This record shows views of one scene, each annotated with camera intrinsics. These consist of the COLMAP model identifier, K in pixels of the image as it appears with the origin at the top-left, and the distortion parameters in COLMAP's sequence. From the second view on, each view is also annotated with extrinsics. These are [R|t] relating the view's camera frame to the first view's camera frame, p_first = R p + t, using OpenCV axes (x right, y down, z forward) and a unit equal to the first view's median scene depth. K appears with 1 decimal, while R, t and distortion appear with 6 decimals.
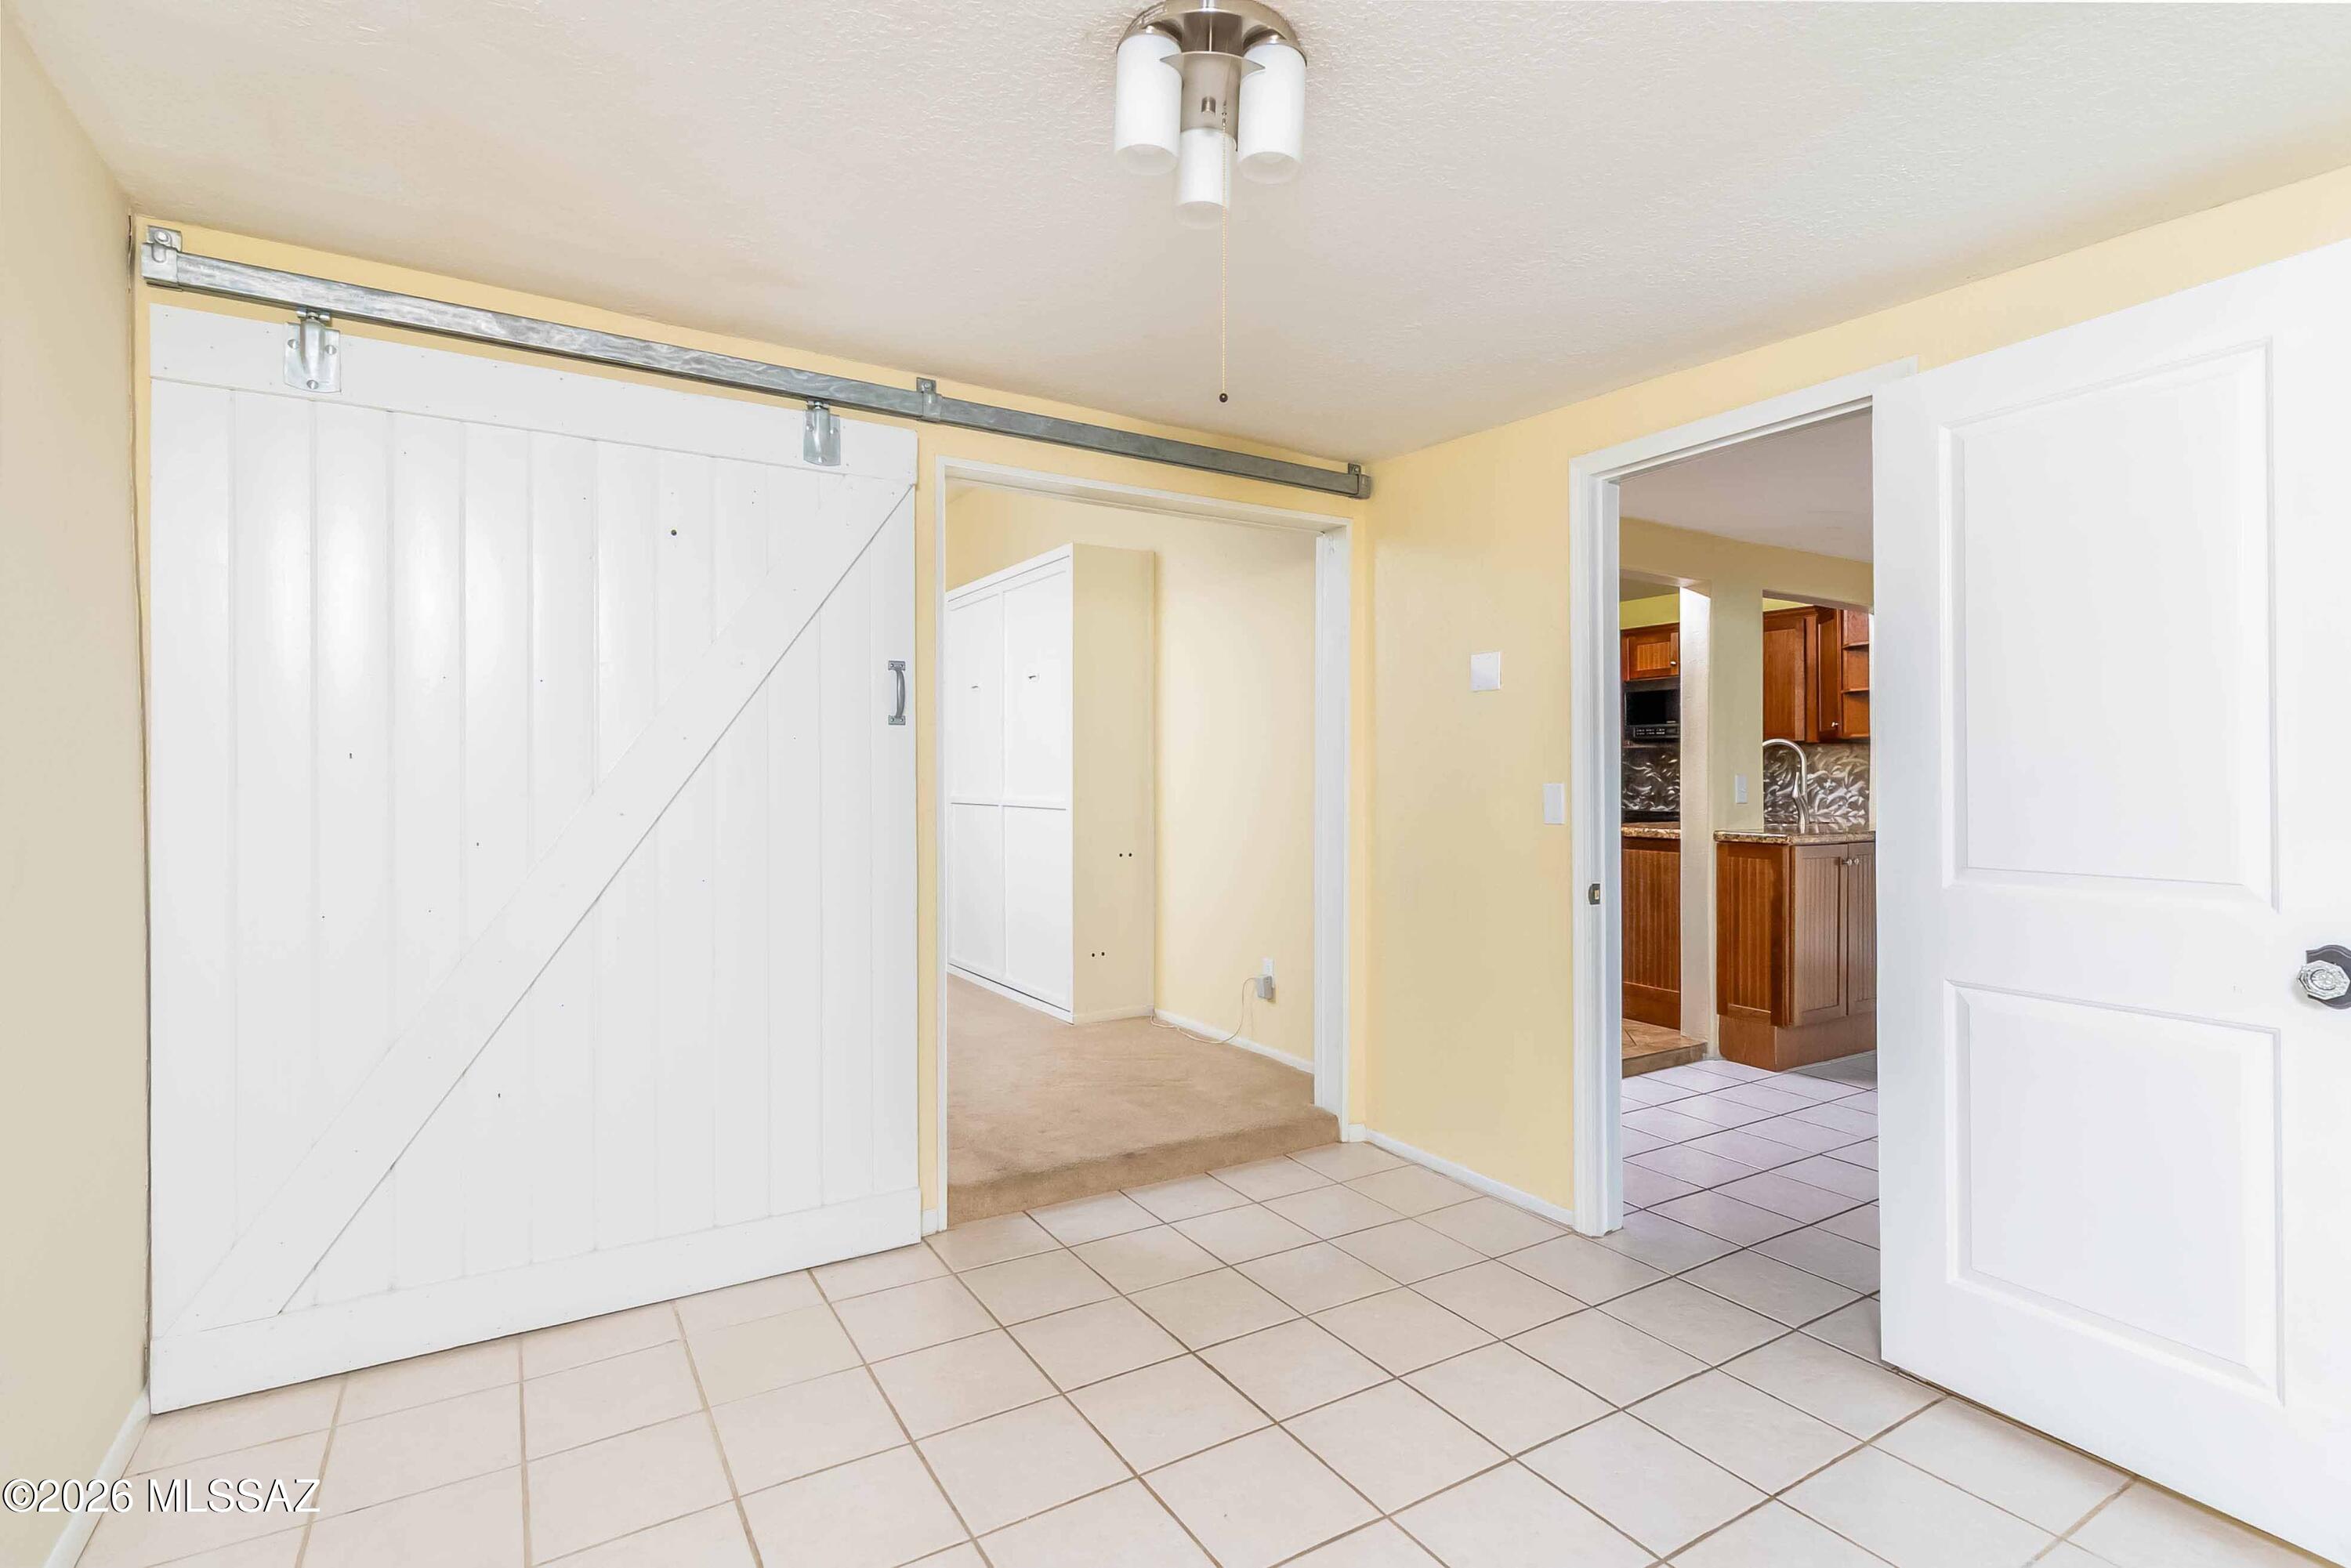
lens RADIAL K [[1112.9, 0, 1188.9], [0, 1112.9, 763.3], [0, 0, 1]] dist [-0.001119, -0.000095]
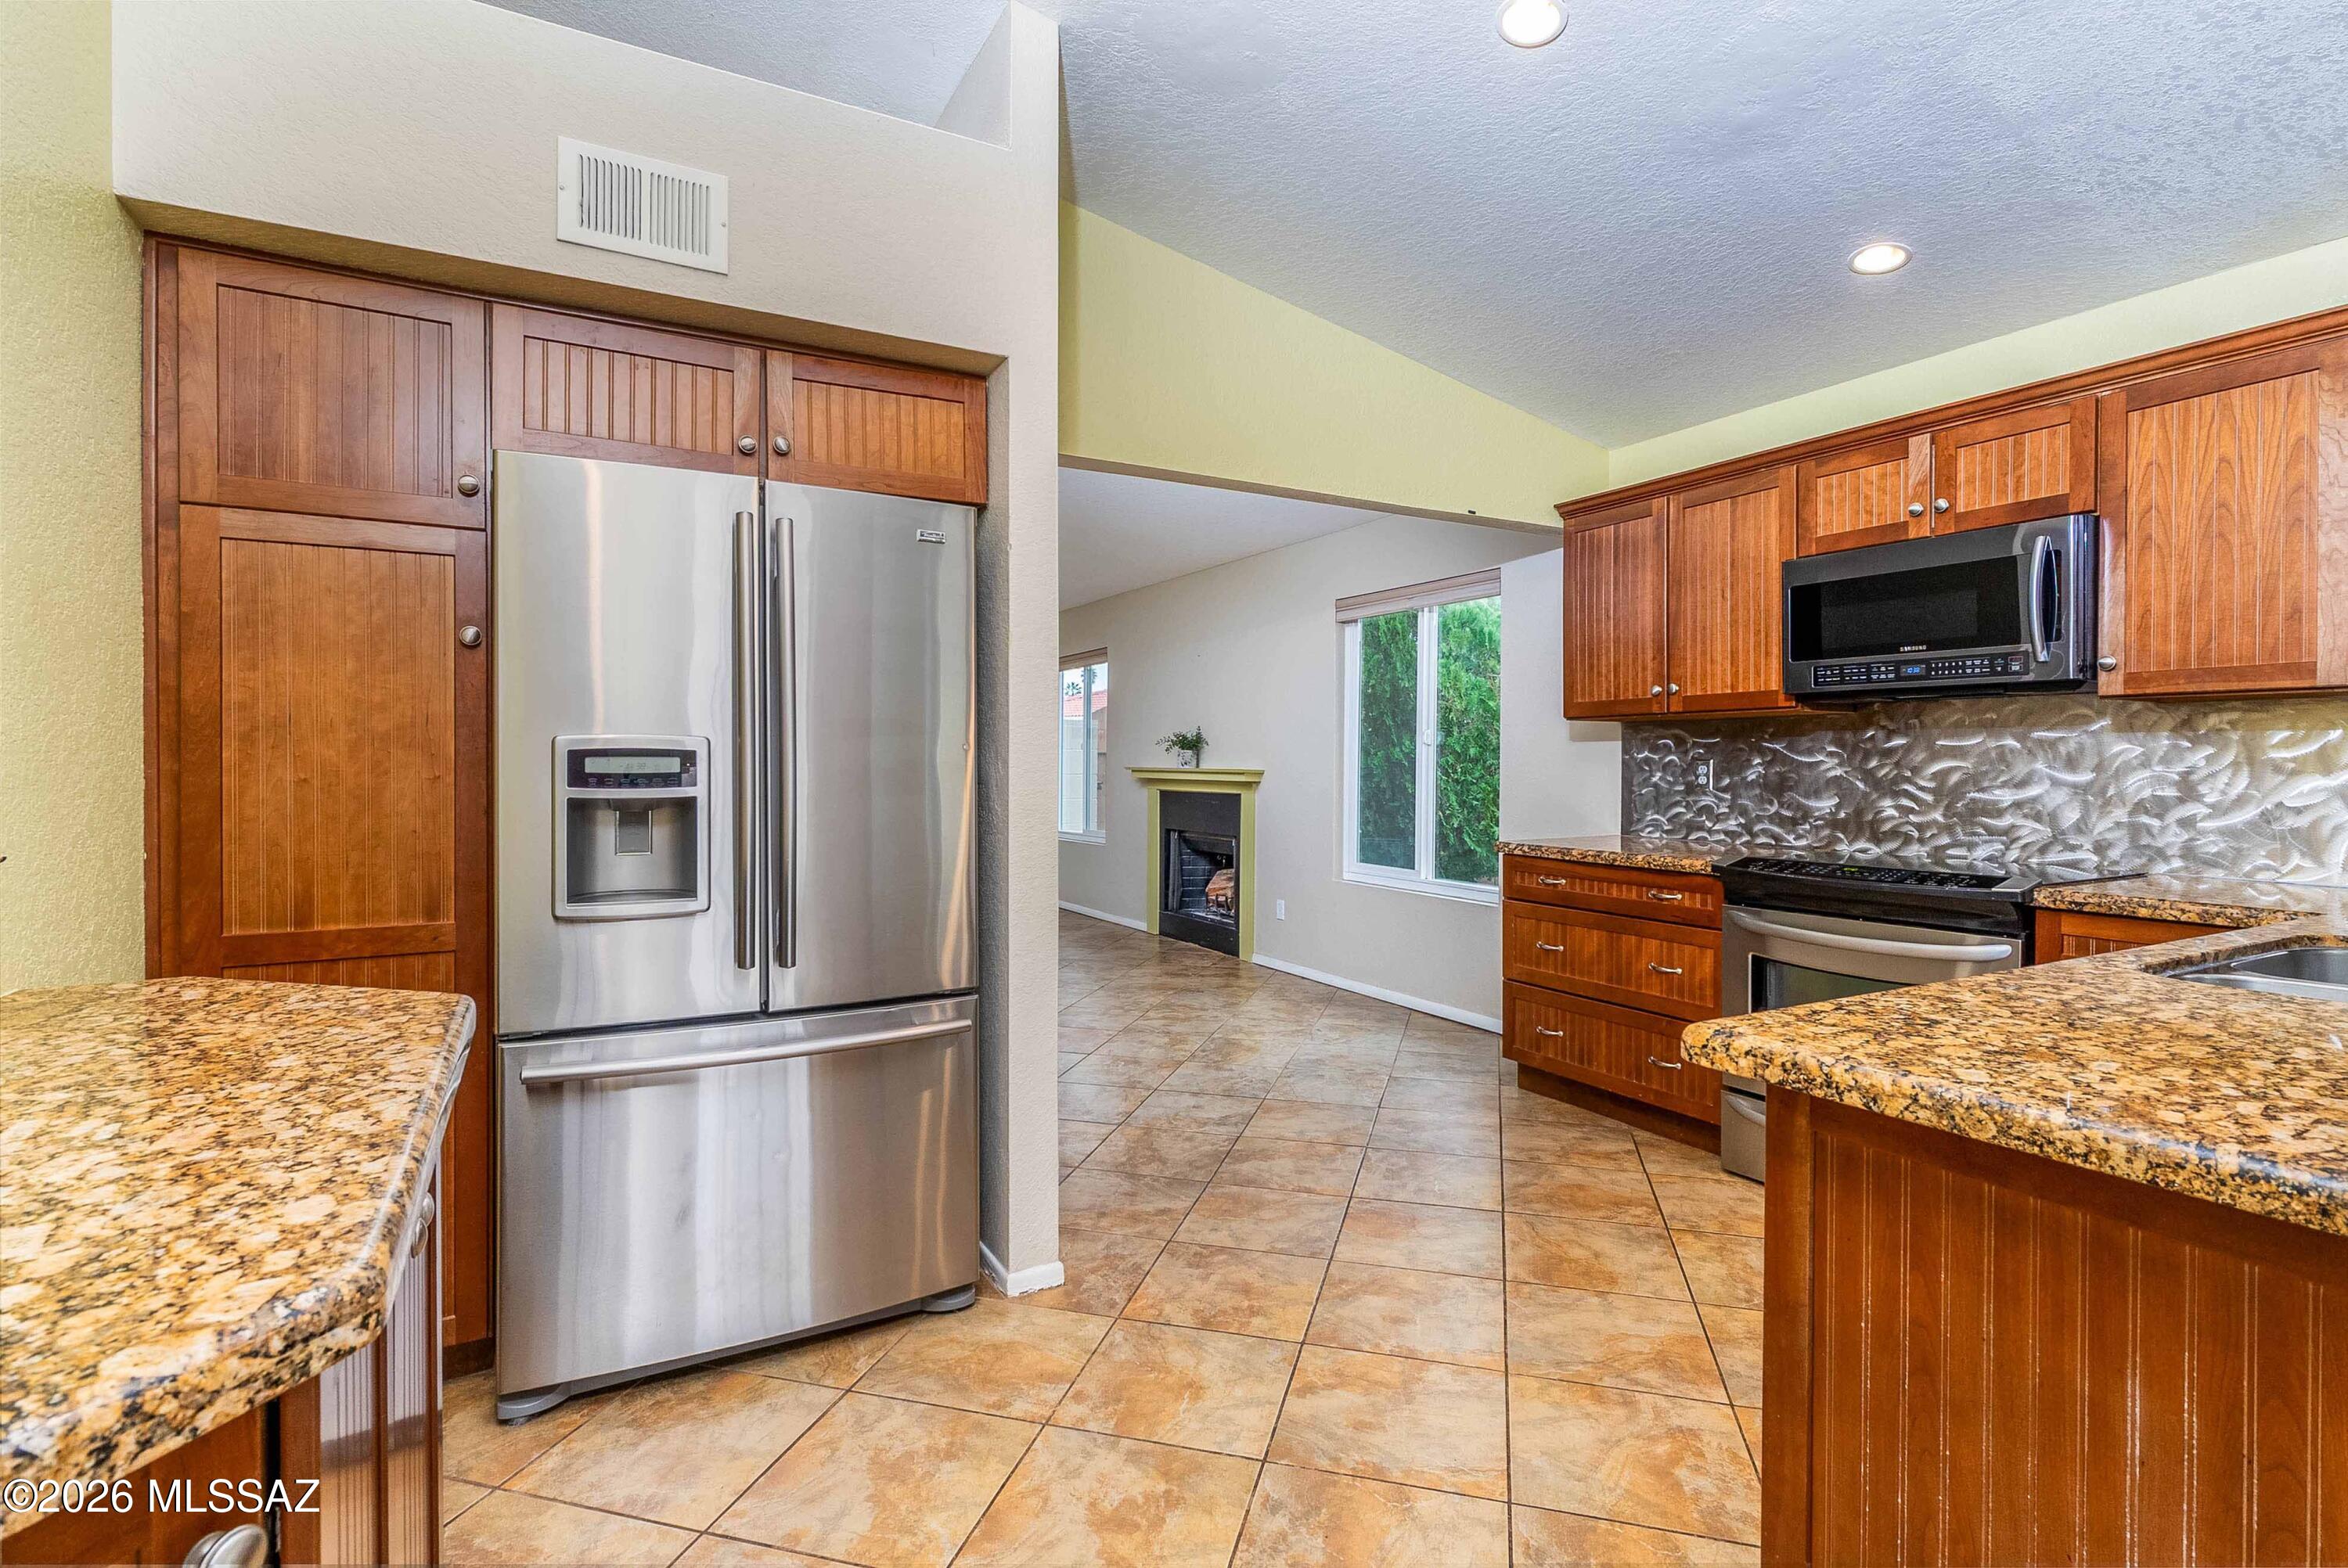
lens RADIAL K [[1105.9, 0, 1180.4], [0, 1105.9, 771.7], [0, 0, 1]] dist [-0.000002, 0.000109]
pose [[0.998814, 0.001706, -0.048668, 0.181529], [-0.000559, 0.999722, 0.023556, -0.000808], [0.048695, -0.023500, 0.998537, 0.577239]]
